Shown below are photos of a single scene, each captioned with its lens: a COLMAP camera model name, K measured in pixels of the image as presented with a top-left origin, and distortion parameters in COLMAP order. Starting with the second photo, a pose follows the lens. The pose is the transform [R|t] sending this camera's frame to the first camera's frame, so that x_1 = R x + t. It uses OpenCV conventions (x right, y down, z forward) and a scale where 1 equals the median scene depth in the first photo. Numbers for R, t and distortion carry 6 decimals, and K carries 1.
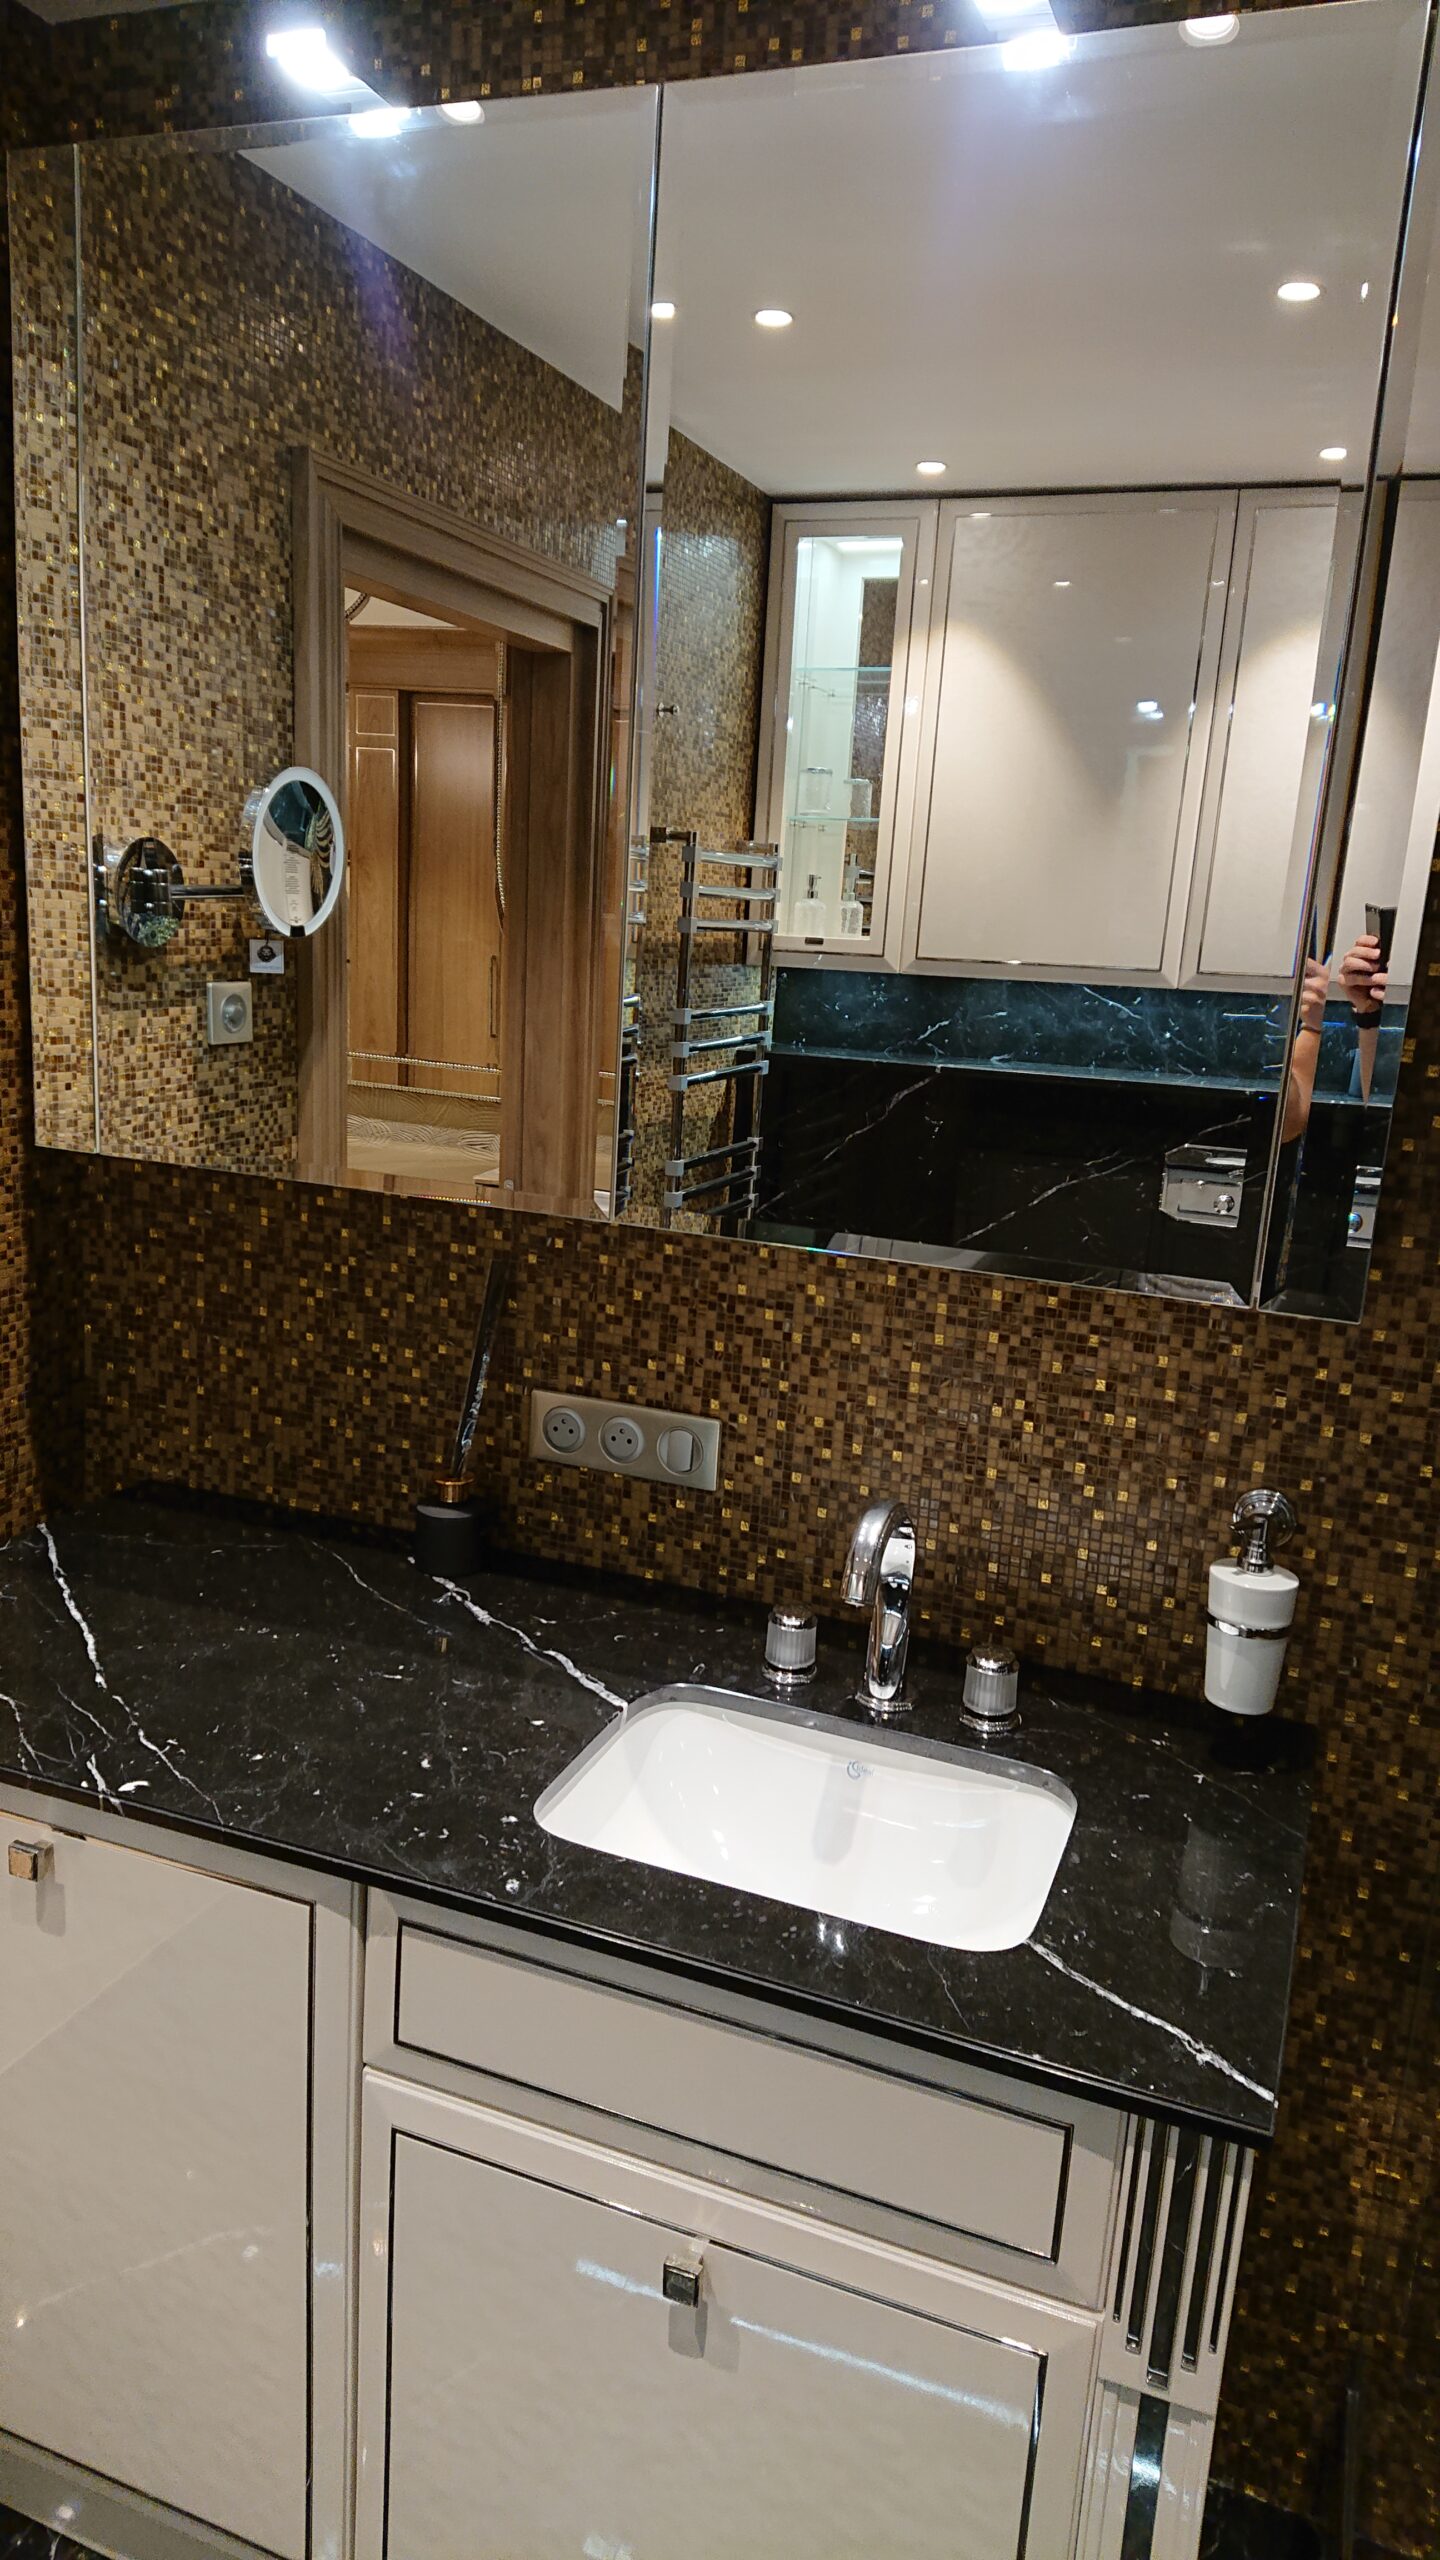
lens RADIAL K [[1689.2, 0, 719.6], [0, 1689.2, 1282.5], [0, 0, 1]] dist [0.050314, -0.005699]
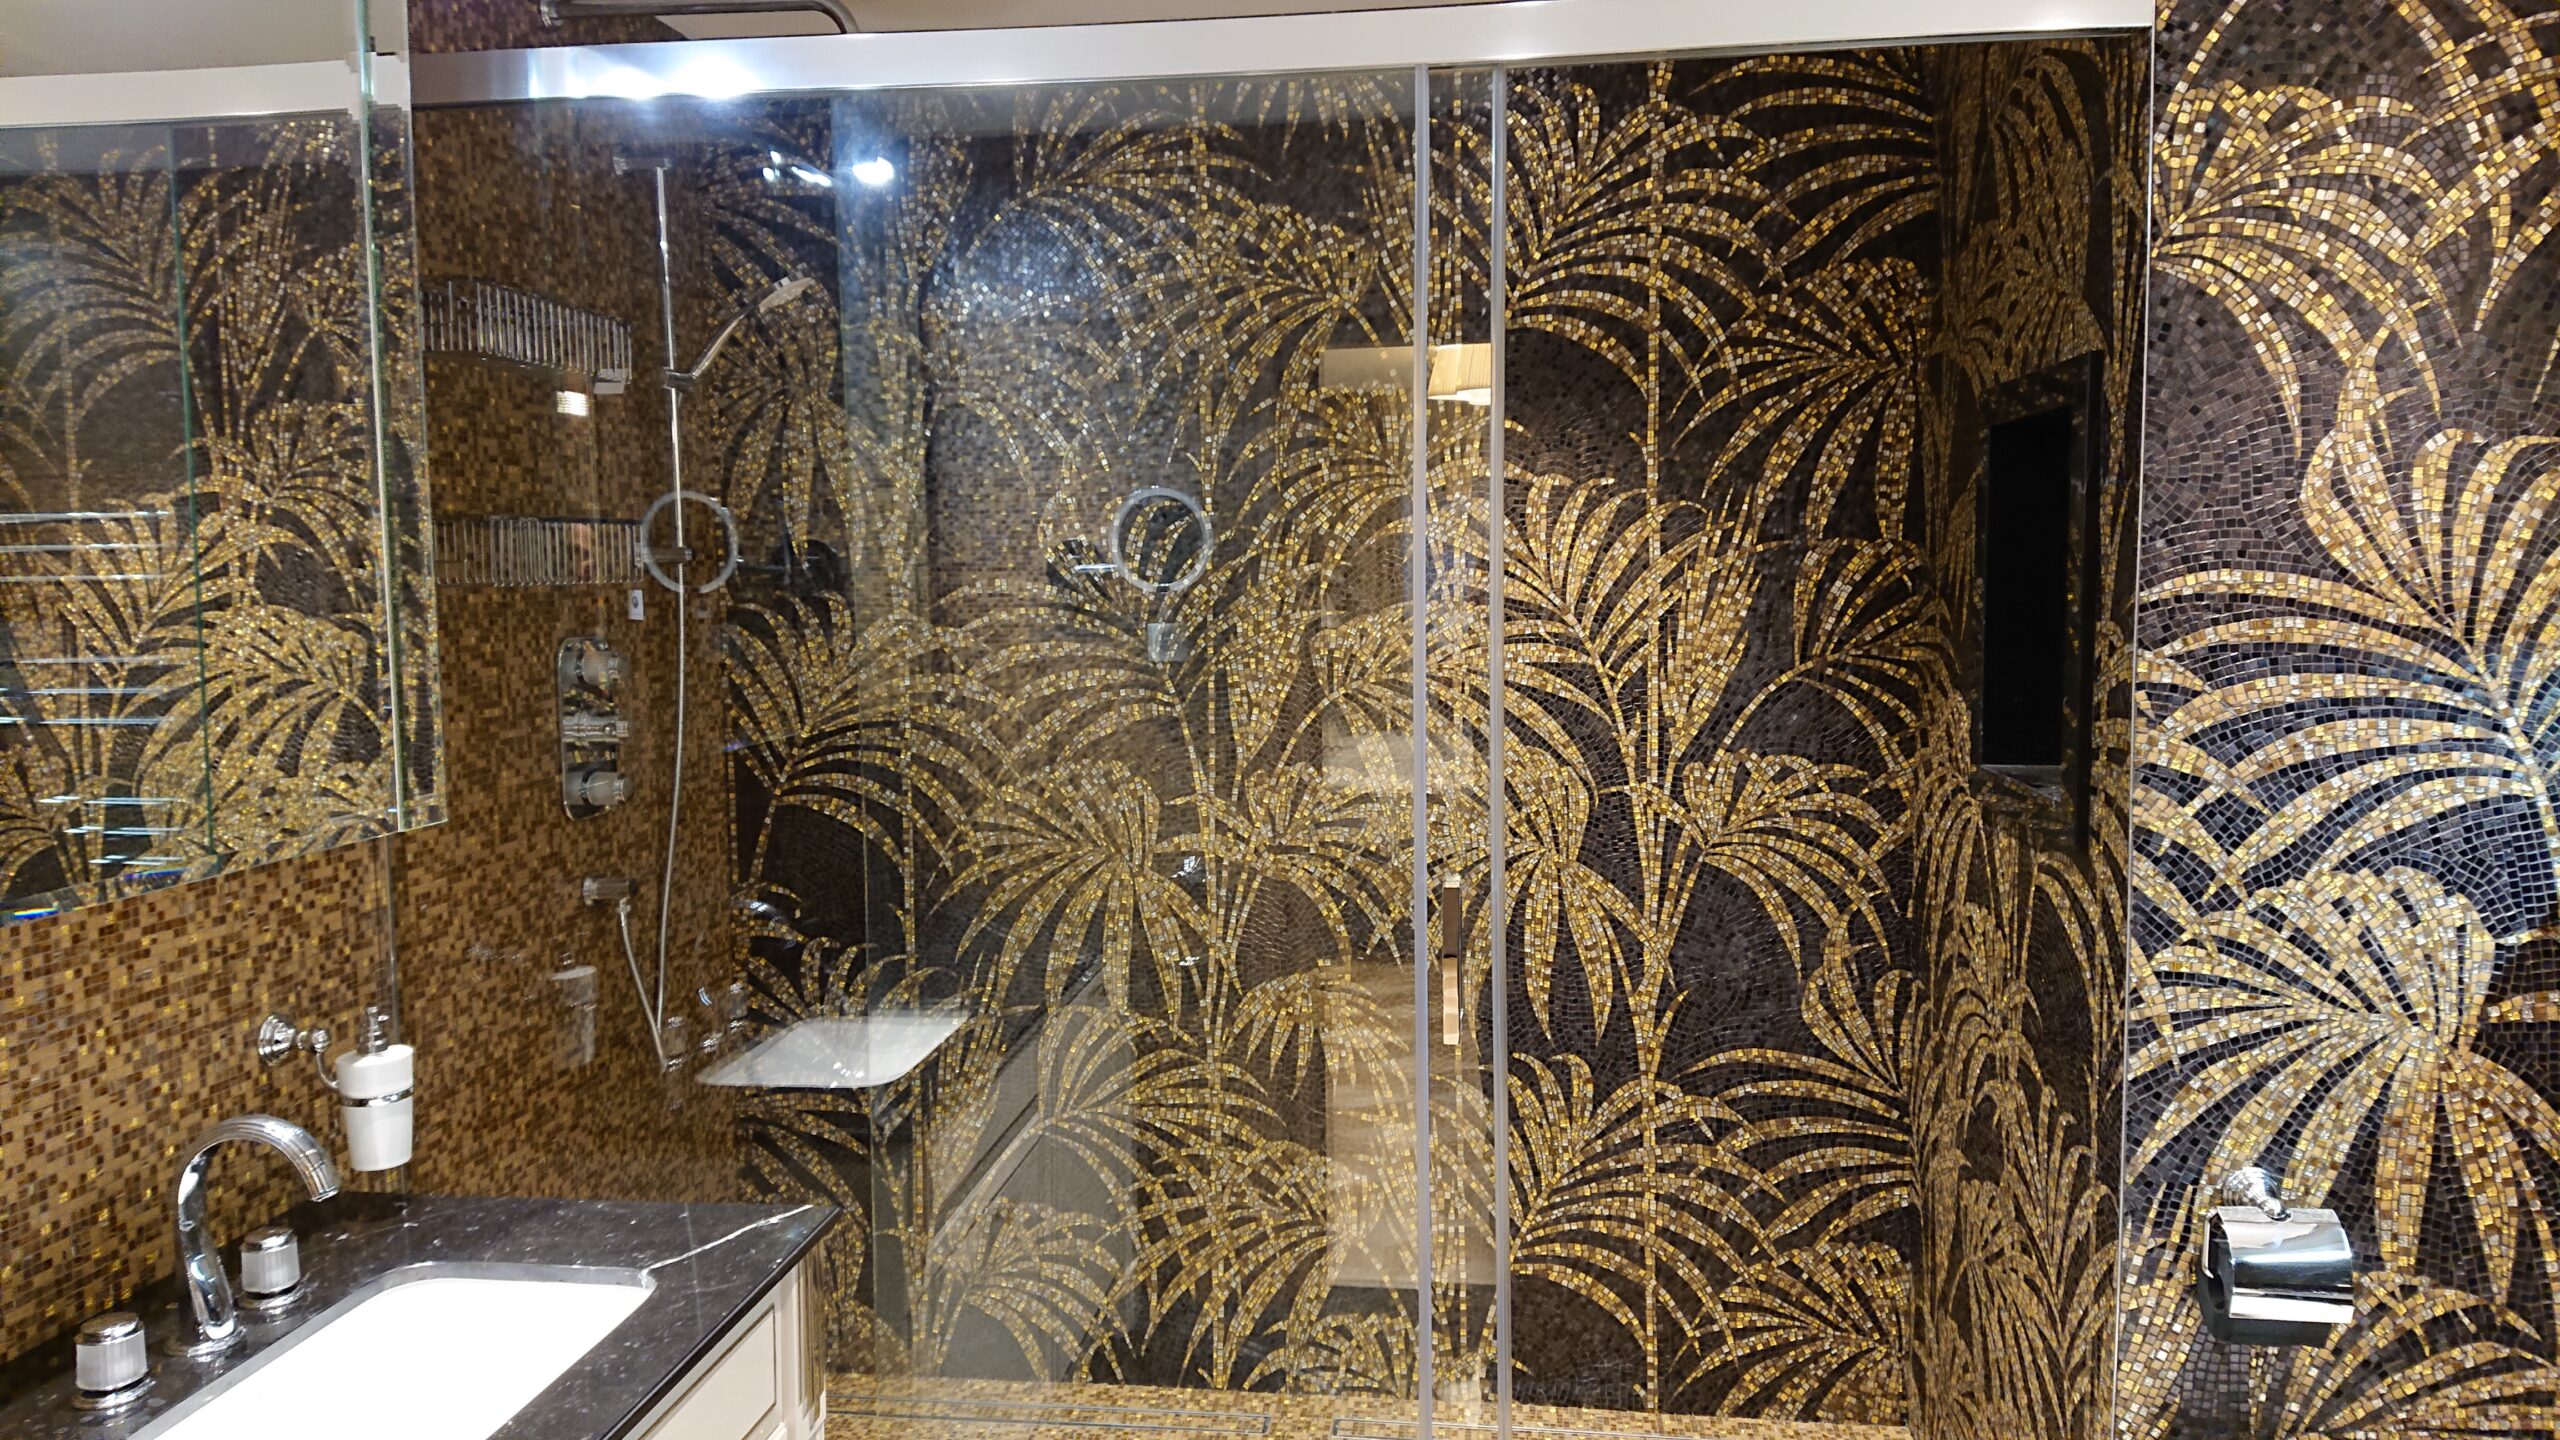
lens RADIAL K [[1689.2, 0, 1280.7], [0, 1689.2, 715.4], [0, 0, 1]] dist [0.050314, -0.005699]
pose [[-0.244902, -0.144951, 0.958651, -0.920553], [0.206164, 0.958364, 0.197575, -0.160213], [-0.947375, 0.246026, -0.204821, 0.529719]]
